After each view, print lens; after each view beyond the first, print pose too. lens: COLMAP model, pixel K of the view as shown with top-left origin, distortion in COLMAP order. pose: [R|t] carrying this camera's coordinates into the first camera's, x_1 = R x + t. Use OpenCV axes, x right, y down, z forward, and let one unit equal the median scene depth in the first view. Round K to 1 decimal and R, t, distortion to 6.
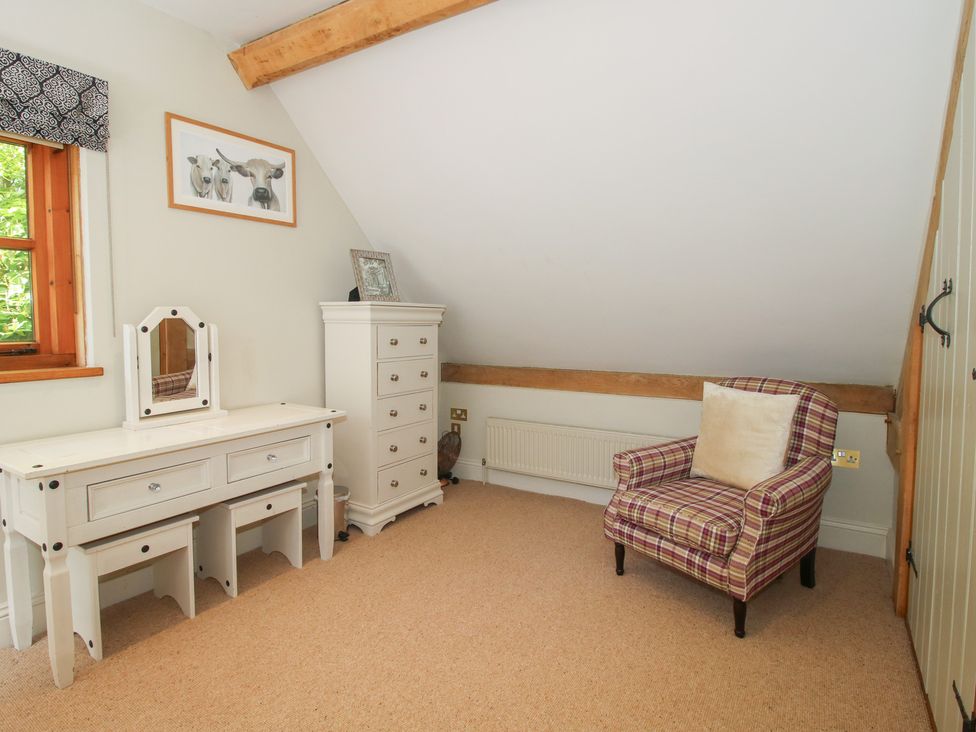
lens RADIAL K [[535.7, 0, 486.9], [0, 535.7, 360.4], [0, 0, 1]] dist [-0.000096, -0.002864]
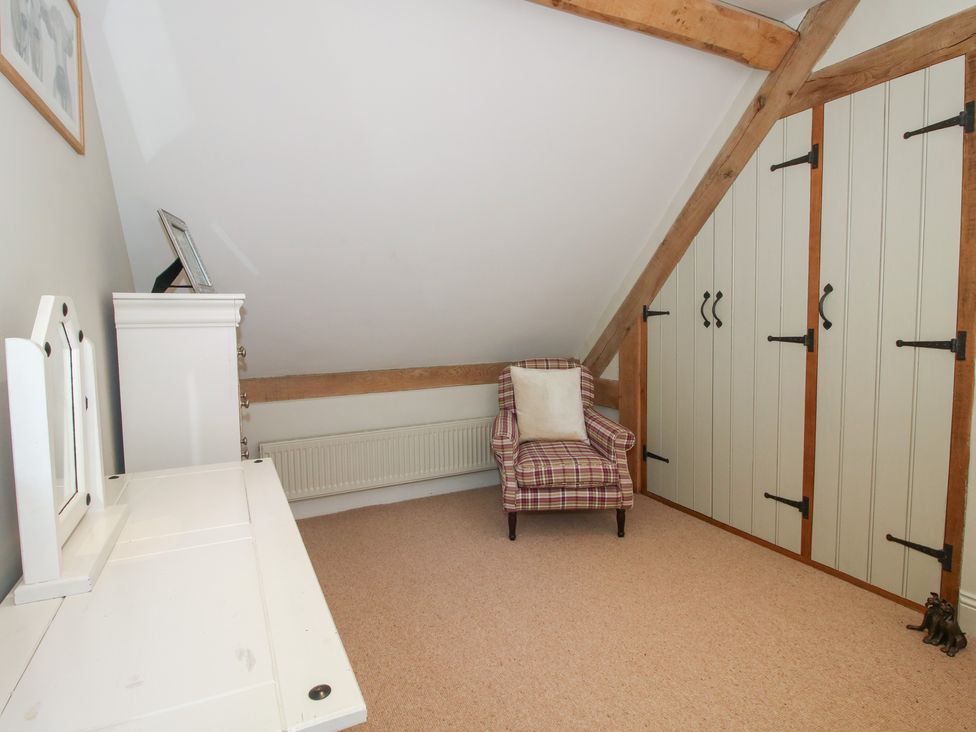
lens RADIAL K [[535.7, 0, 486.5], [0, 535.7, 361.7], [0, 0, 1]] dist [-0.000096, -0.002864]
pose [[0.521456, -0.082665, 0.849264, -0.714807], [0.080751, 0.995610, 0.047328, -0.035698], [-0.849448, 0.043899, 0.525842, 0.430670]]
